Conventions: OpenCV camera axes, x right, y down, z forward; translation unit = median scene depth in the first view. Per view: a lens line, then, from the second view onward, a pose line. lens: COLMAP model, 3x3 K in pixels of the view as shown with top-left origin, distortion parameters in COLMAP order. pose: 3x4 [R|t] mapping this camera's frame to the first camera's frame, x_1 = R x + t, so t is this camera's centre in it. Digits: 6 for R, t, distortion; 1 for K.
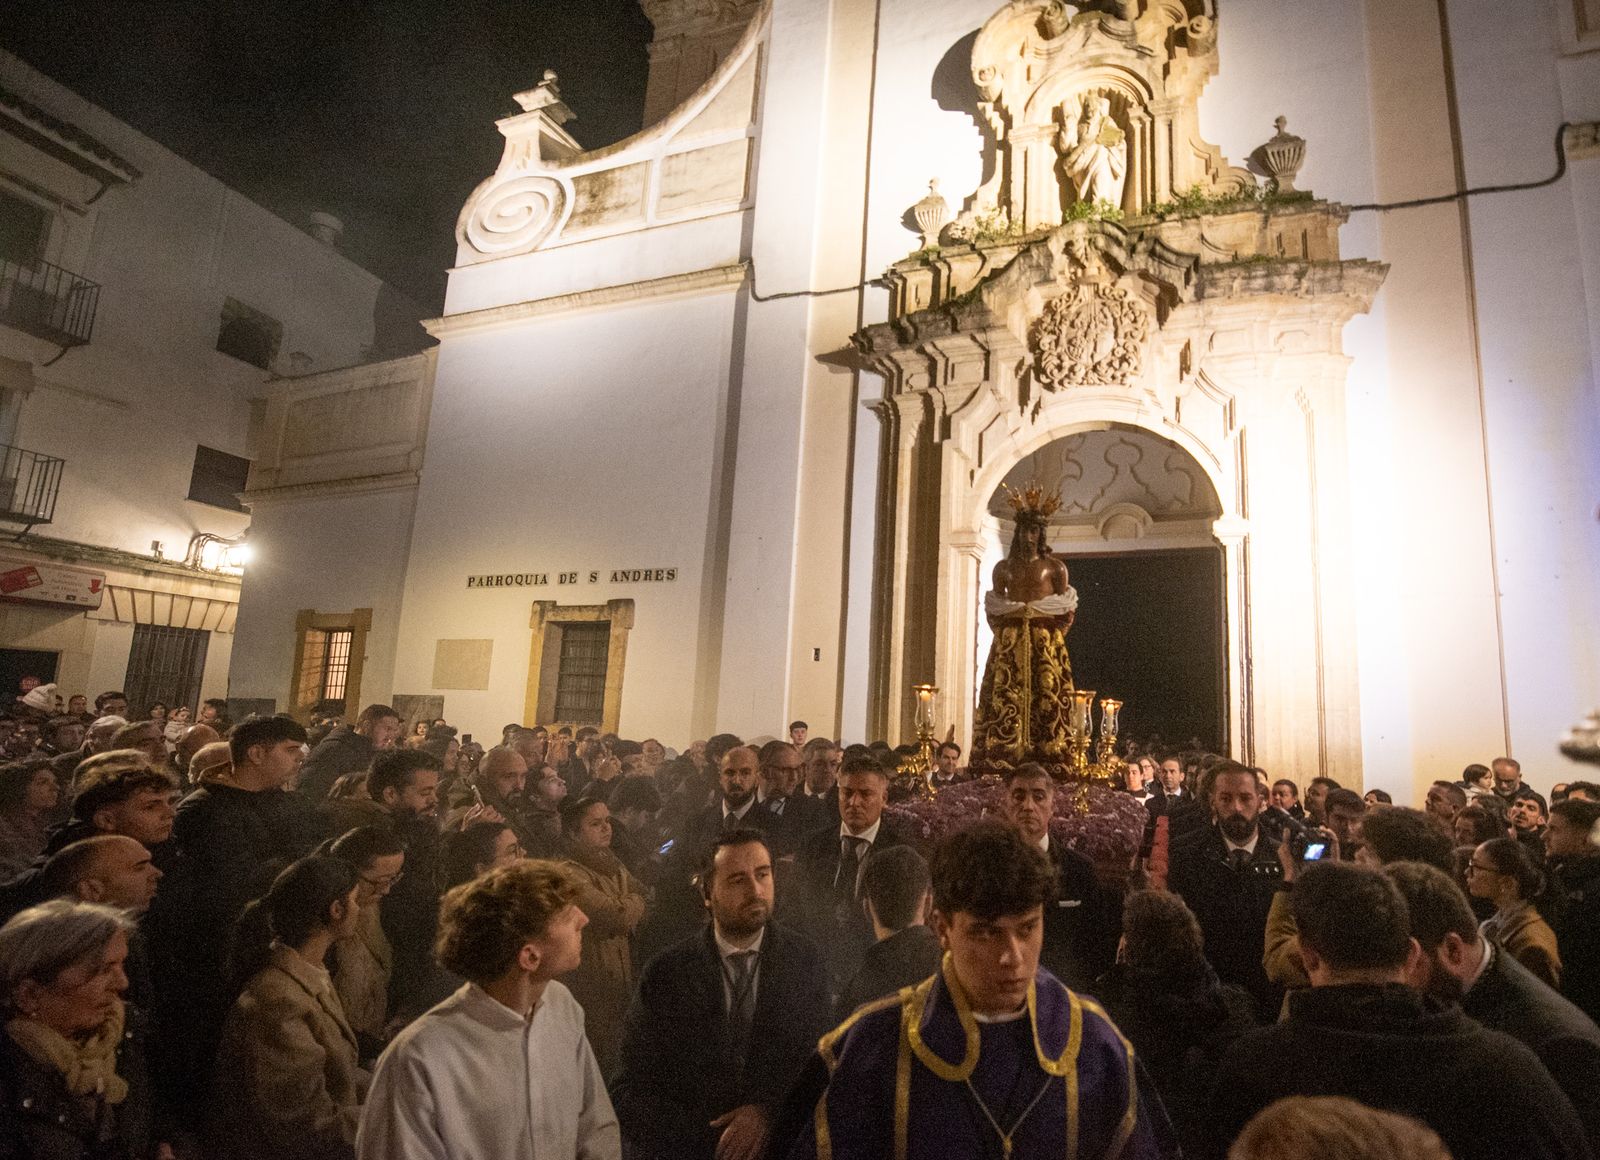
lens RADIAL K [[760.9, 0, 956.5], [0, 760.9, 602.7], [0, 0, 1]] dist [-0.010356, -0.006503]
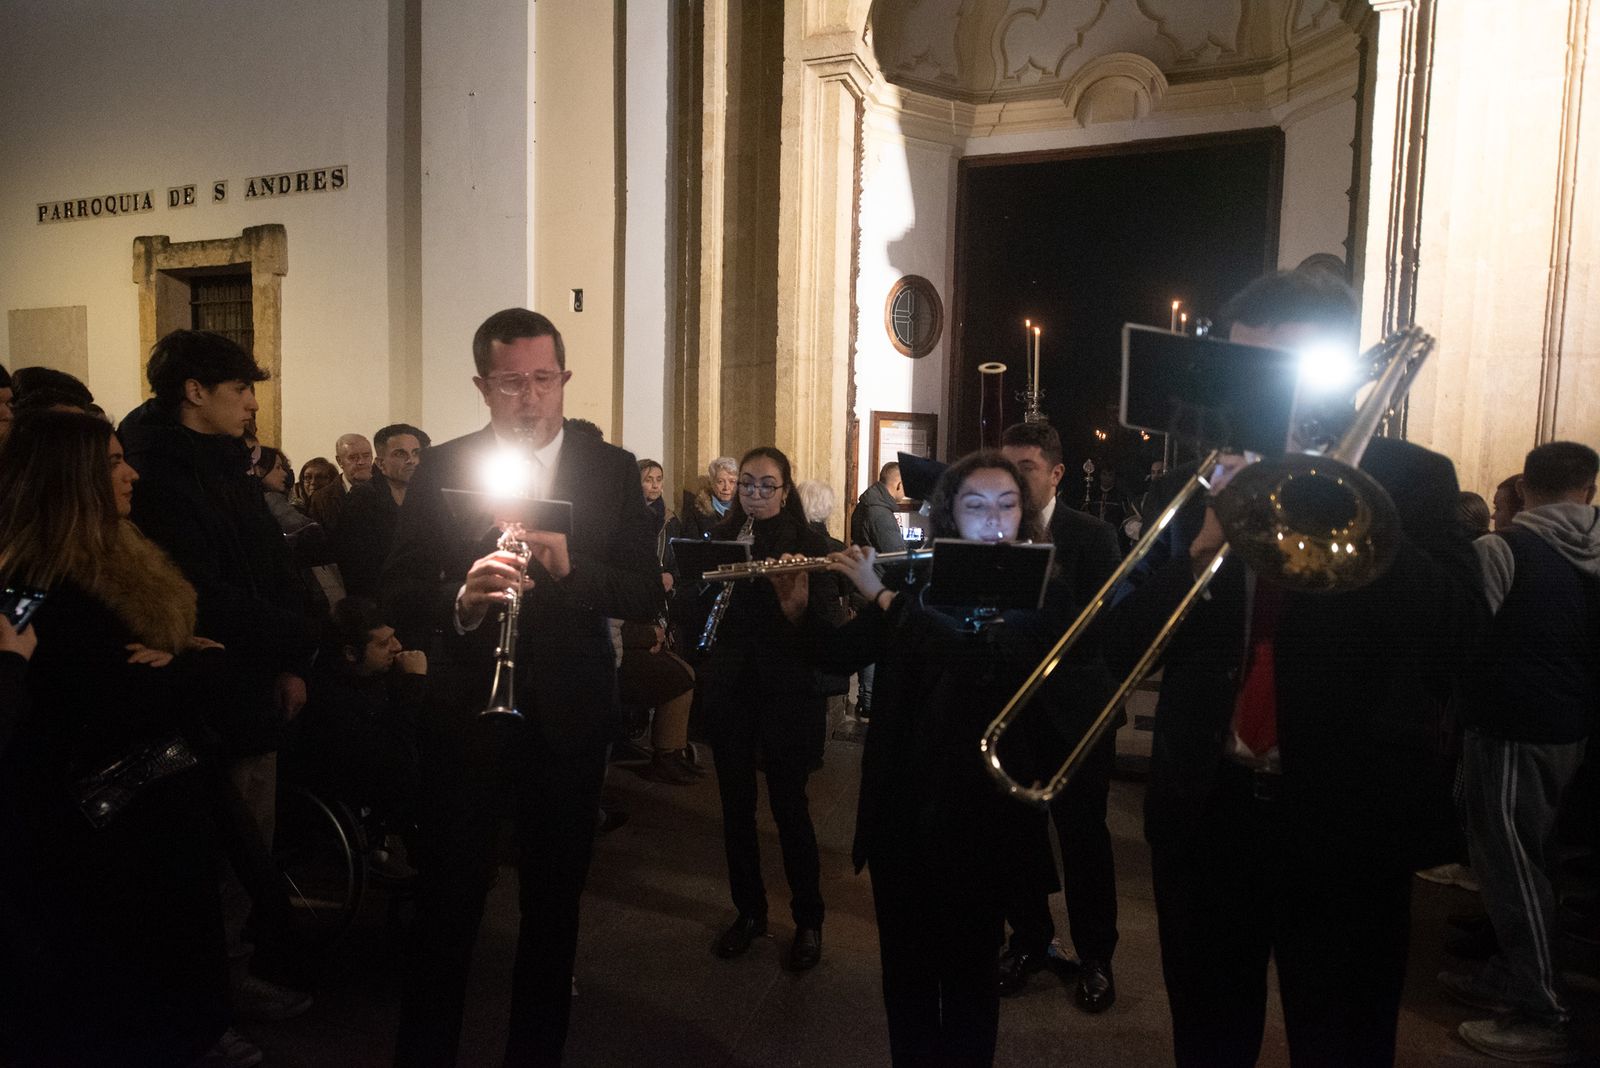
lens RADIAL K [[938.3, 0, 793.4], [0, 938.3, 542.0], [0, 0, 1]] dist [-0.001393, -0.001383]
pose [[0.998553, -0.000560, -0.053774, 0.017651], [0.011977, 0.977145, 0.212235, 0.103307], [0.052426, -0.212572, 0.975738, 0.292718]]
